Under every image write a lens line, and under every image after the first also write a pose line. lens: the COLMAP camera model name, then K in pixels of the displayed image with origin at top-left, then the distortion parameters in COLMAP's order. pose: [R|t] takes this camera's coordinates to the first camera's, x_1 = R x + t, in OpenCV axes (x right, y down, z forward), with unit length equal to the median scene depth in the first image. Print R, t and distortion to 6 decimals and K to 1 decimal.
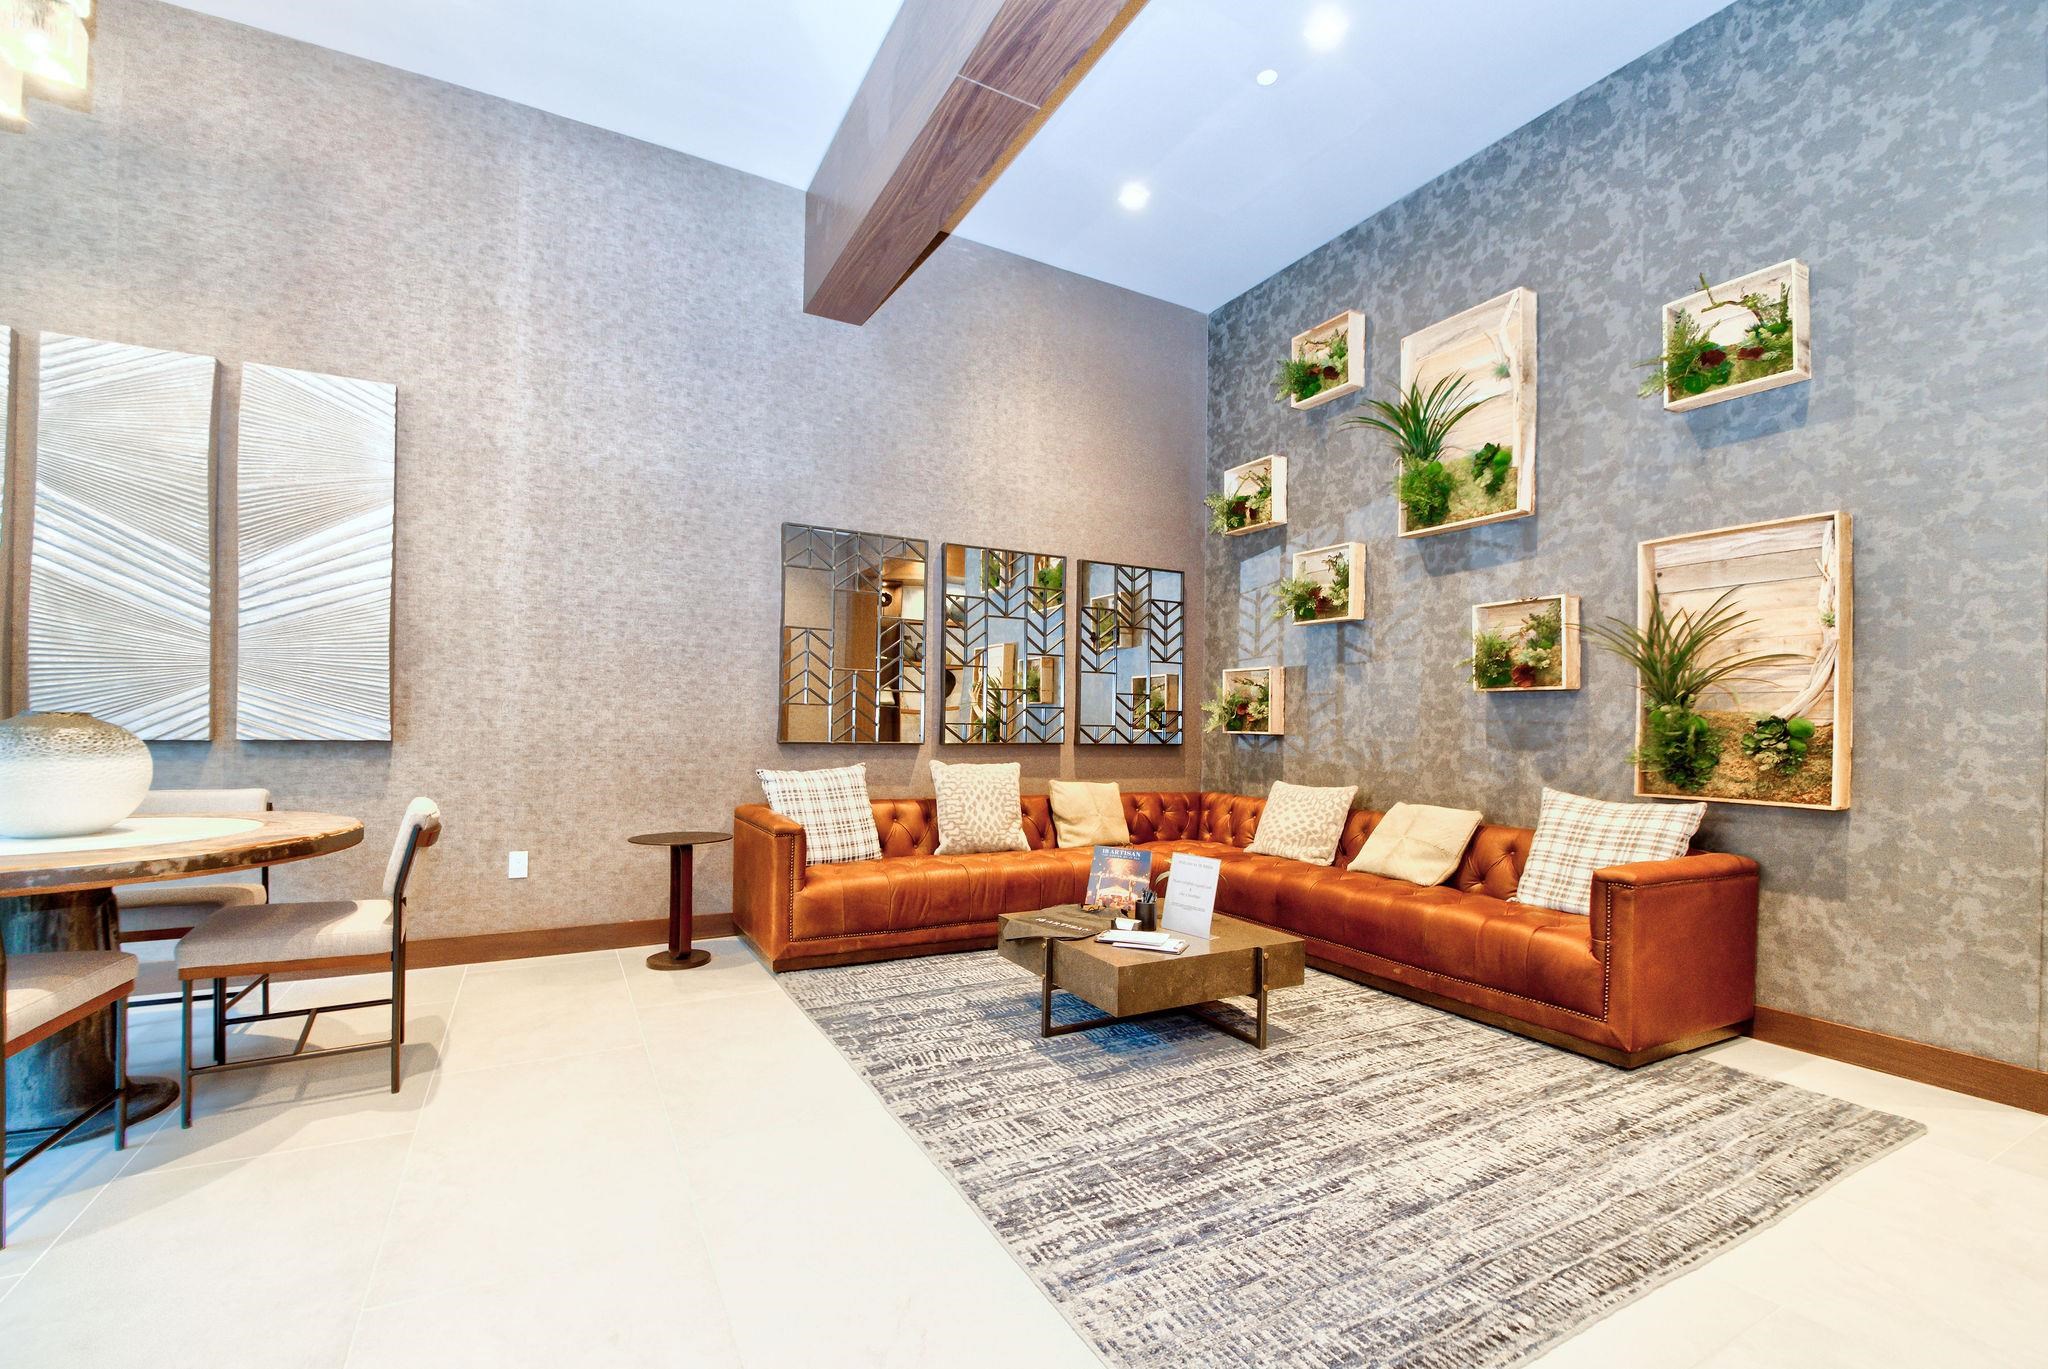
lens RADIAL K [[888.8, 0, 1014.8], [0, 888.8, 724.6], [0, 0, 1]] dist [0.002121, -0.010376]
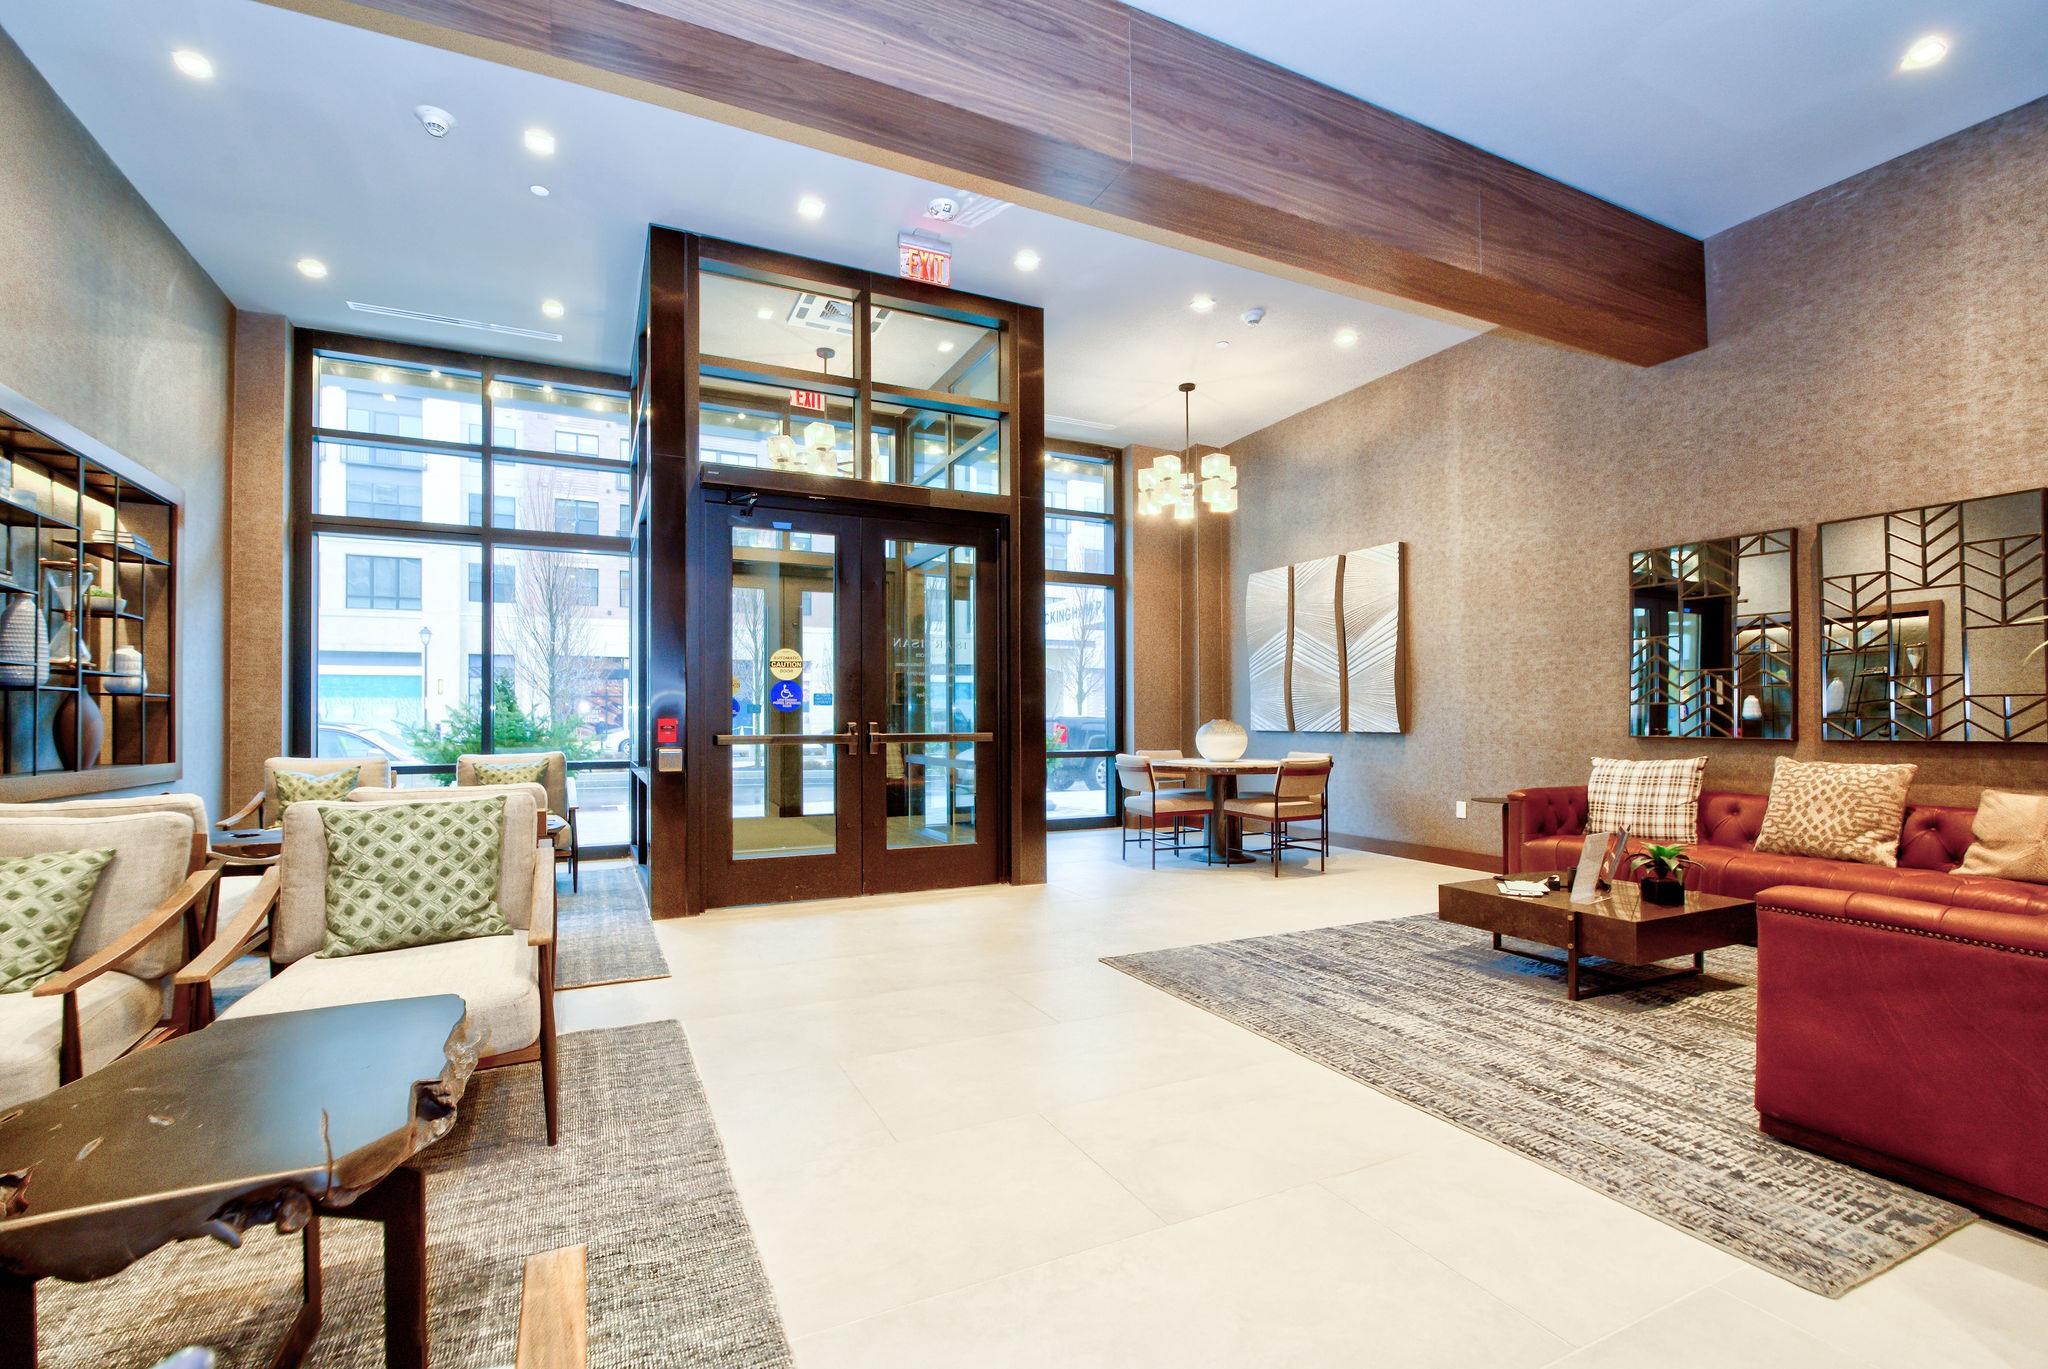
lens RADIAL K [[888.8, 0, 1014.8], [0, 888.8, 724.6], [0, 0, 1]] dist [0.002121, -0.010376]
pose [[-0.037963, -0.007652, -0.999250, 1.604344], [0.003984, 0.999962, -0.007808, 0.016481], [0.999271, -0.004278, -0.037932, 0.359414]]
